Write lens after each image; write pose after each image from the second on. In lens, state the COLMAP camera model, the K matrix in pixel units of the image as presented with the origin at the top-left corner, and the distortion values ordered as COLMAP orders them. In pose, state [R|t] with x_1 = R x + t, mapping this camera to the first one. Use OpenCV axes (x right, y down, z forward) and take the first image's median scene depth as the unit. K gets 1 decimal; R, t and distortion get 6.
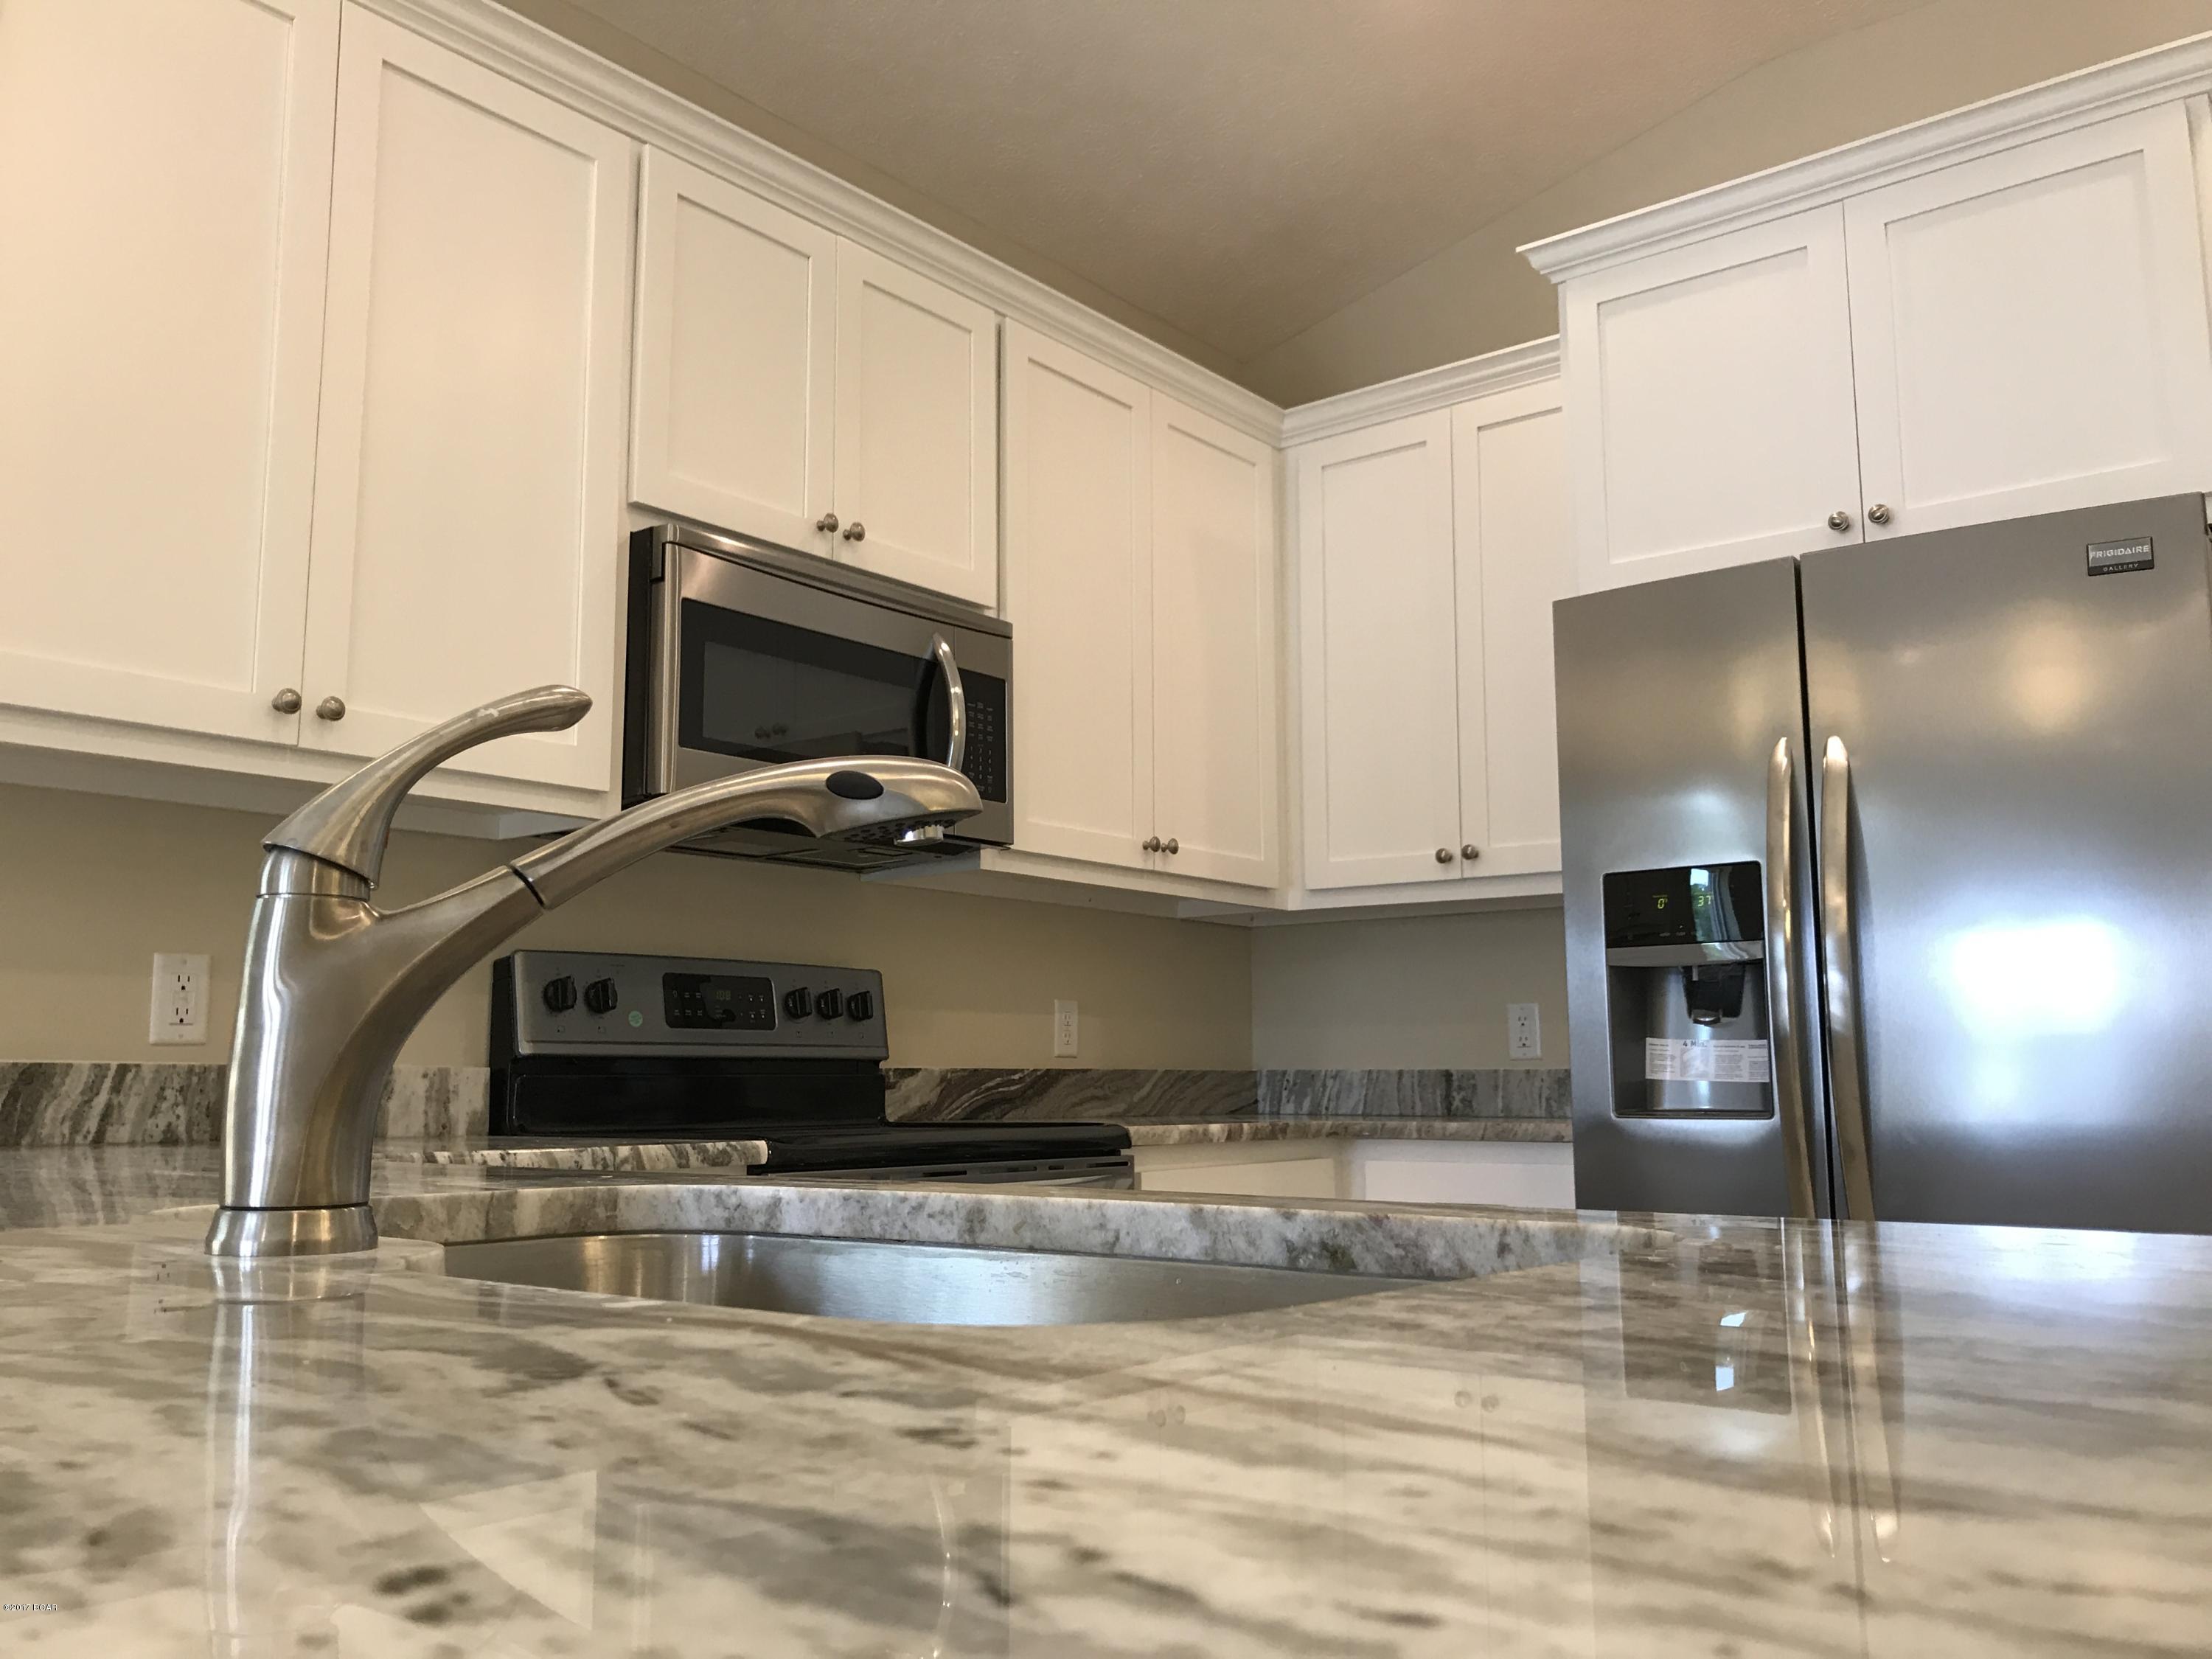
lens RADIAL K [[1791.3, 0, 1107.2], [0, 1791.3, 840.3], [0, 0, 1]] dist [-0.001447, 0.001066]
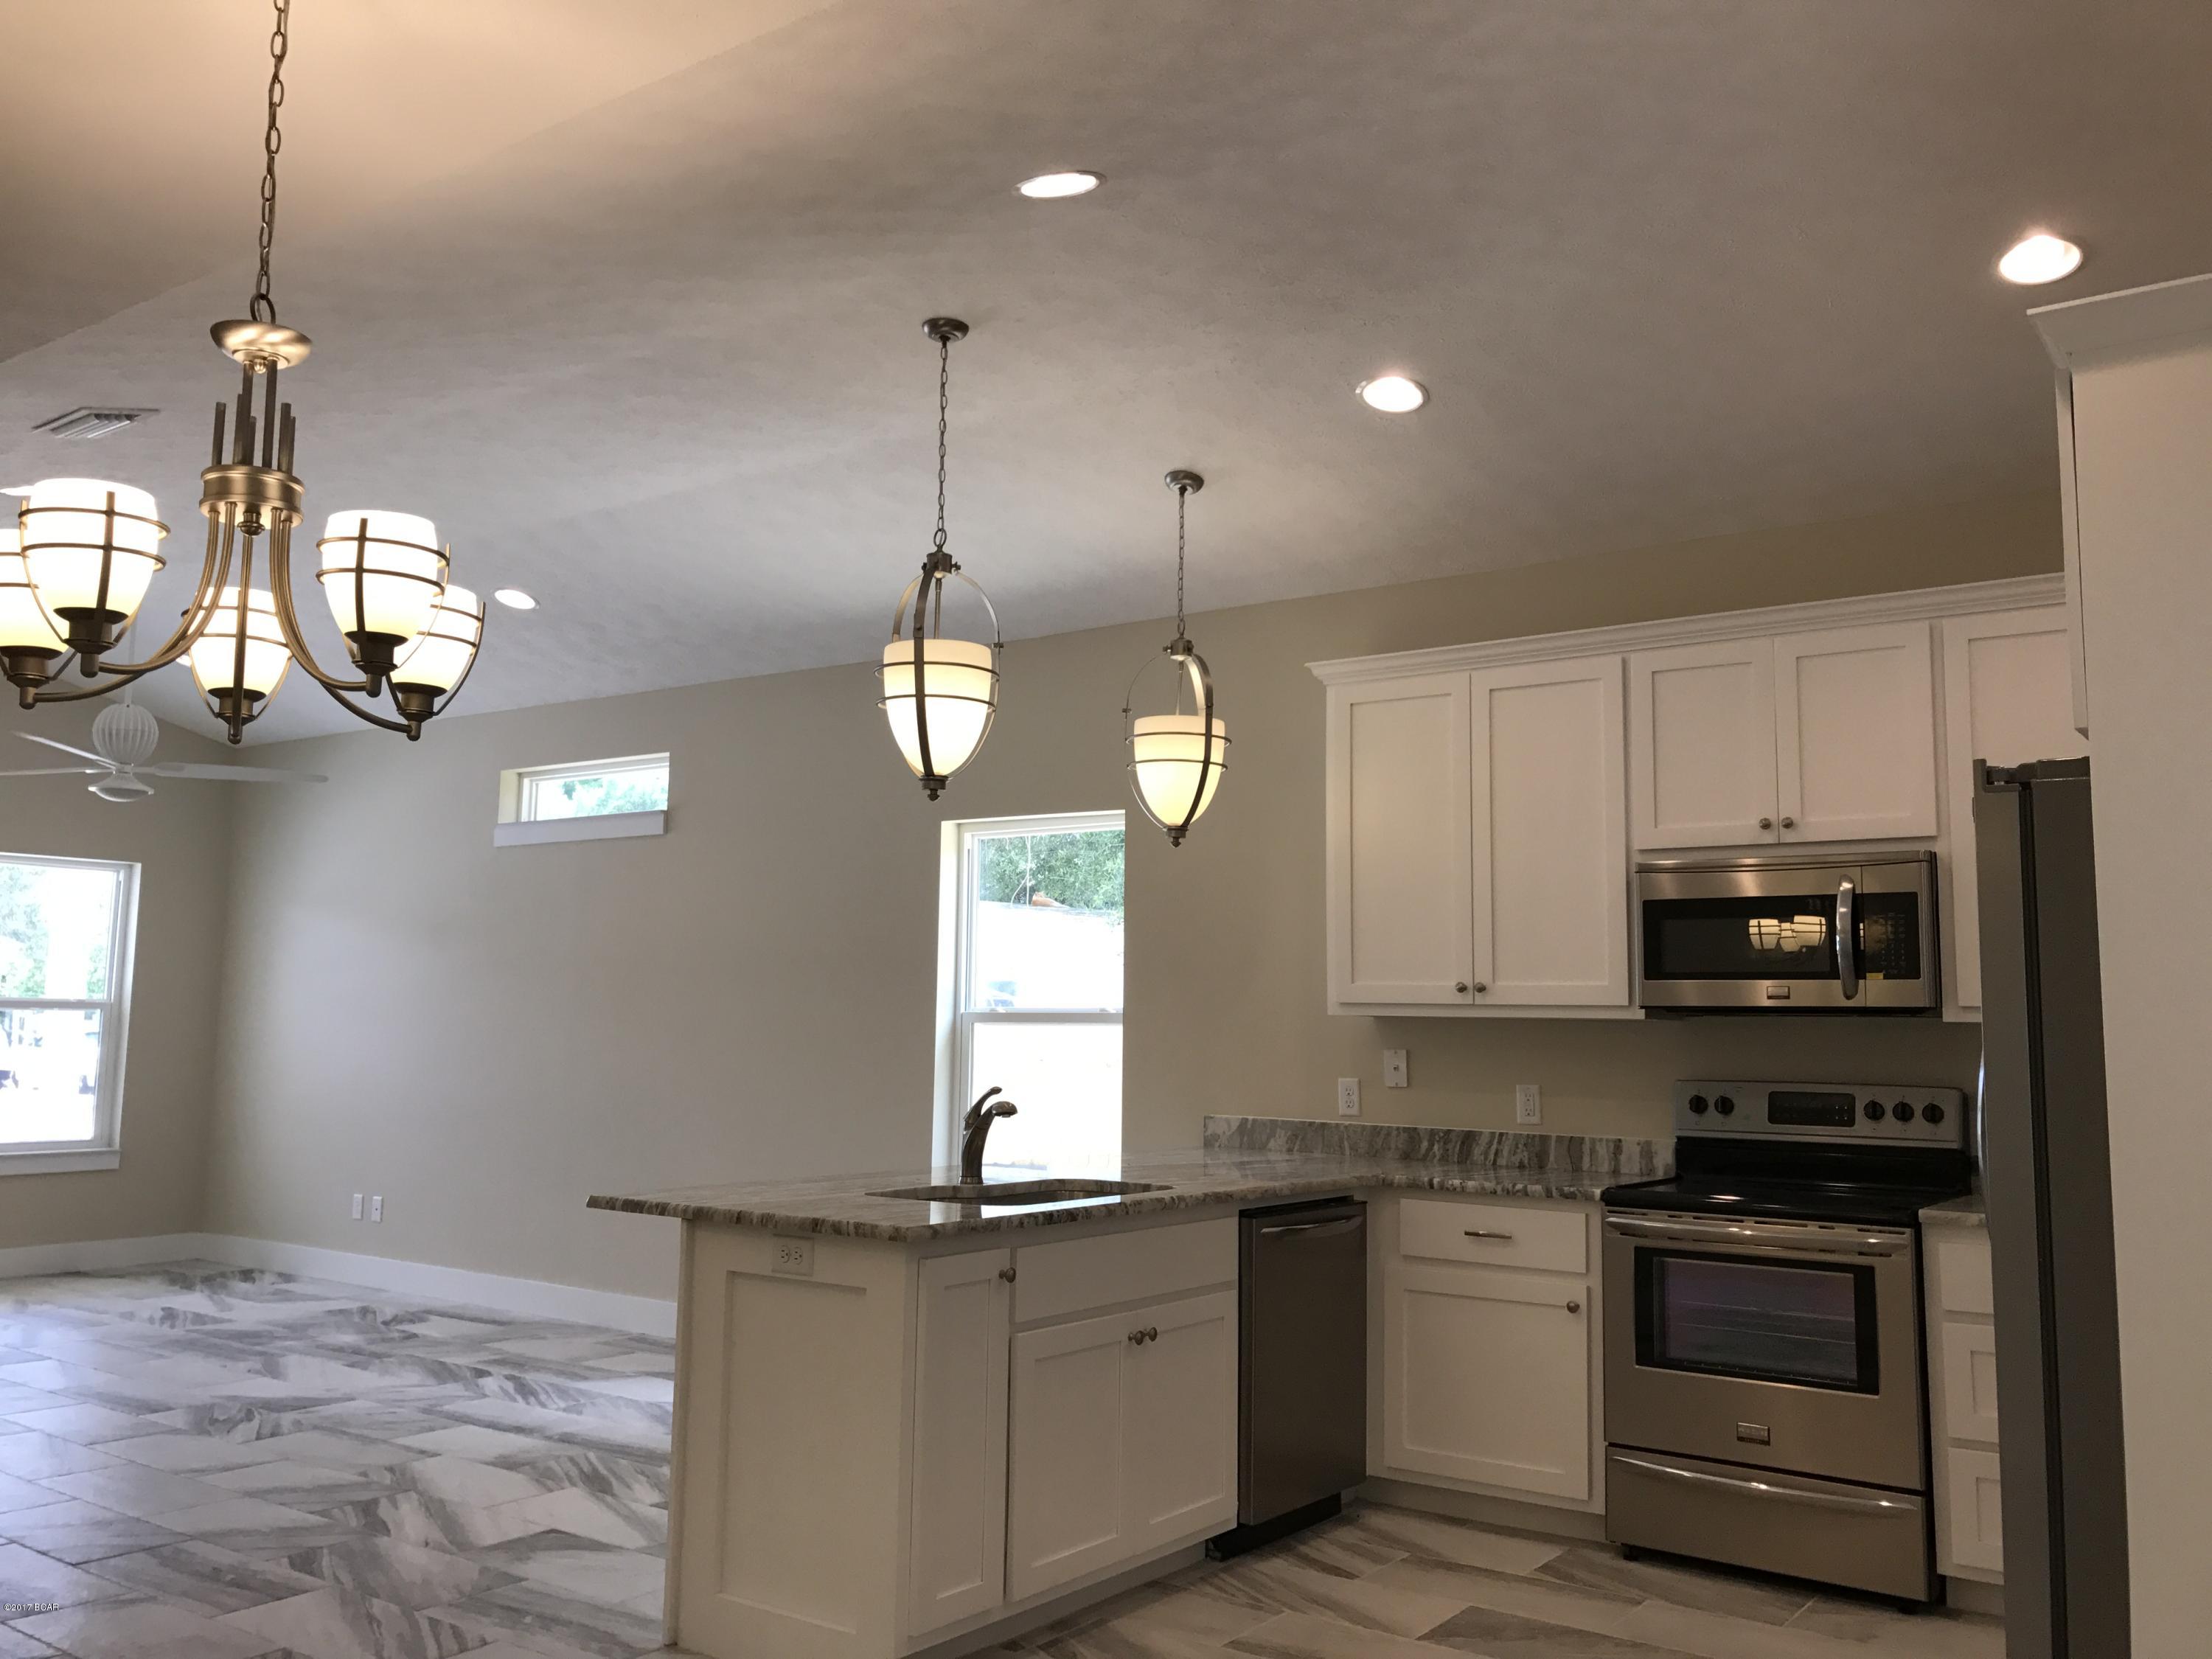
lens RADIAL K [[1791.3, 0, 1107.2], [0, 1791.3, 840.3], [0, 0, 1]] dist [-0.001447, 0.001066]
pose [[0.045810, -0.102031, -0.993726, 1.614805], [0.117250, 0.988443, -0.096084, -0.081927], [0.992045, -0.112113, 0.057243, 0.326970]]
